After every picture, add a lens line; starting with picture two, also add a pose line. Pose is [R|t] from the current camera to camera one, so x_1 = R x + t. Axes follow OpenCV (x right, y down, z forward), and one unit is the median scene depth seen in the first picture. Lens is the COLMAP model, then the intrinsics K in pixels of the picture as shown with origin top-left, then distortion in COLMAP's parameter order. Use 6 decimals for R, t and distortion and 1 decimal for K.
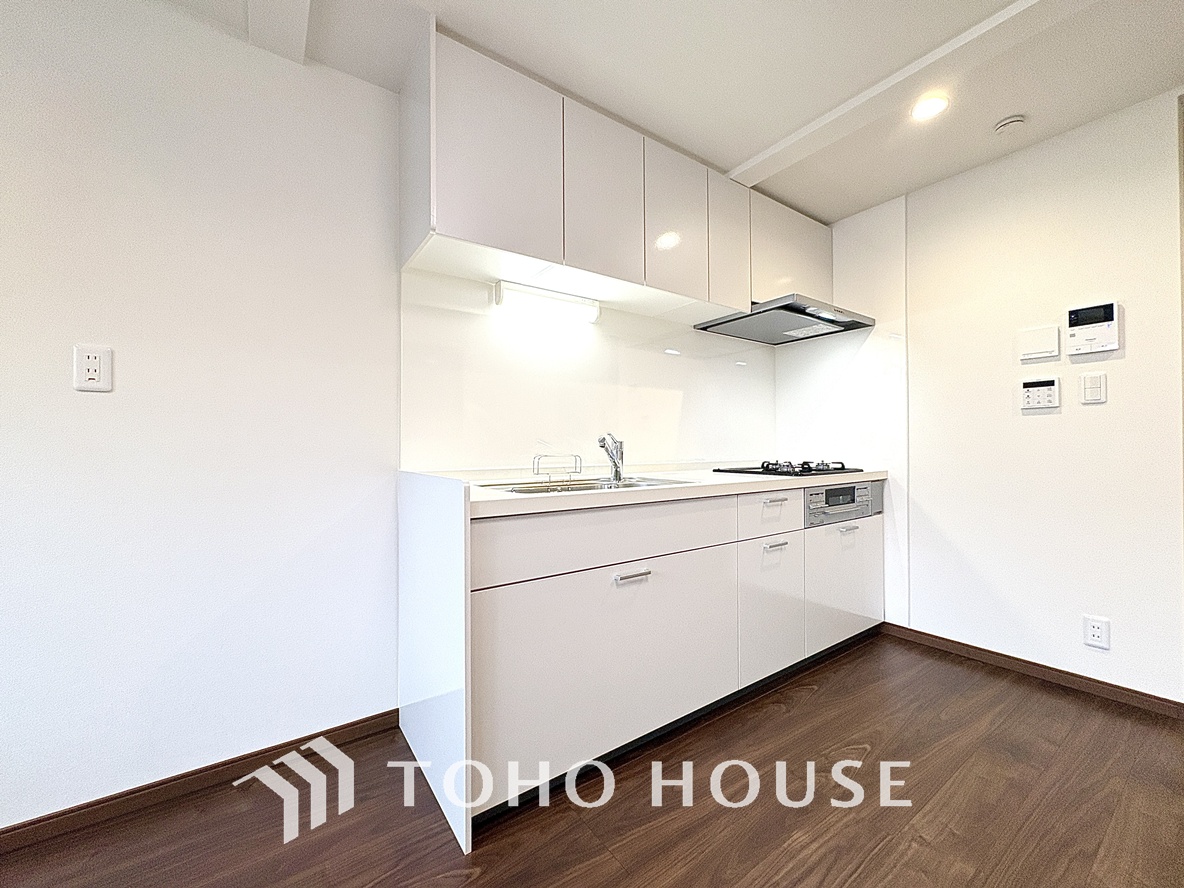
lens RADIAL K [[473.3, 0, 593.5], [0, 473.3, 443.7], [0, 0, 1]] dist [0.000092, 0.000017]
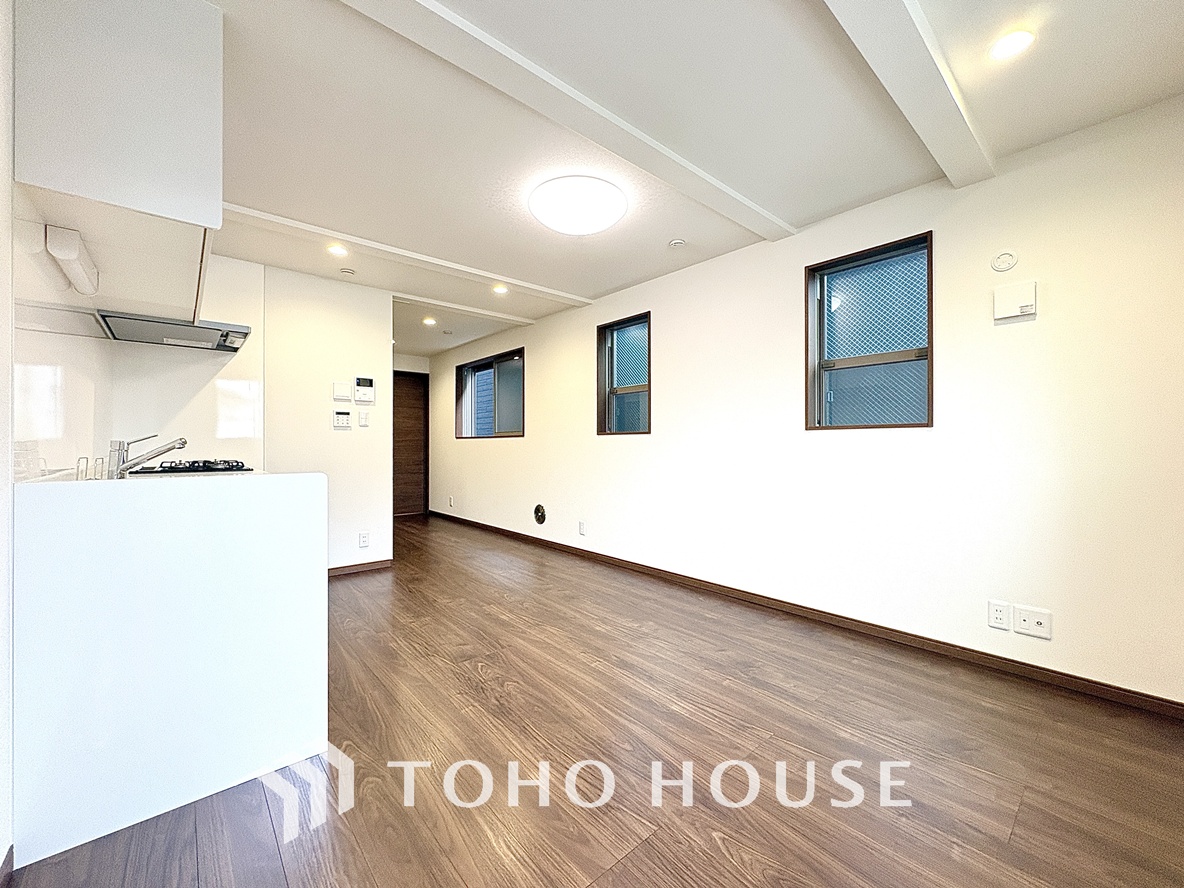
lens RADIAL K [[473.3, 0, 593.5], [0, 473.3, 443.7], [0, 0, 1]] dist [0.000092, 0.000017]
pose [[-0.101878, 0.007263, 0.994770, -0.906831], [-0.007191, 0.999942, -0.008037, -0.000390], [-0.994771, -0.007972, -0.101820, 0.200712]]
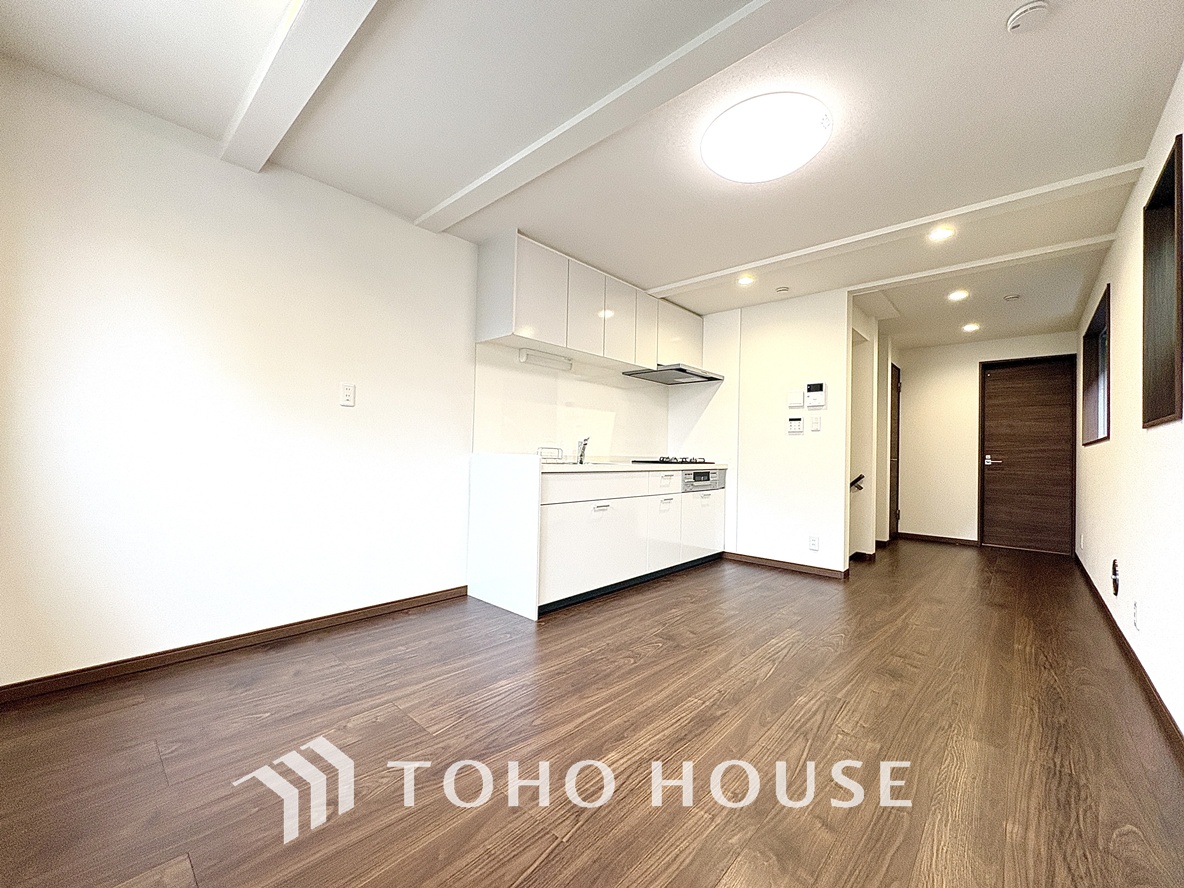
lens RADIAL K [[473.3, 0, 593.5], [0, 473.3, 443.7], [0, 0, 1]] dist [0.000092, 0.000017]
pose [[0.975667, 0.033138, 0.216740, -0.278114], [-0.031458, 0.999442, -0.011201, 0.021574], [-0.216990, 0.004110, 0.976165, -0.682414]]
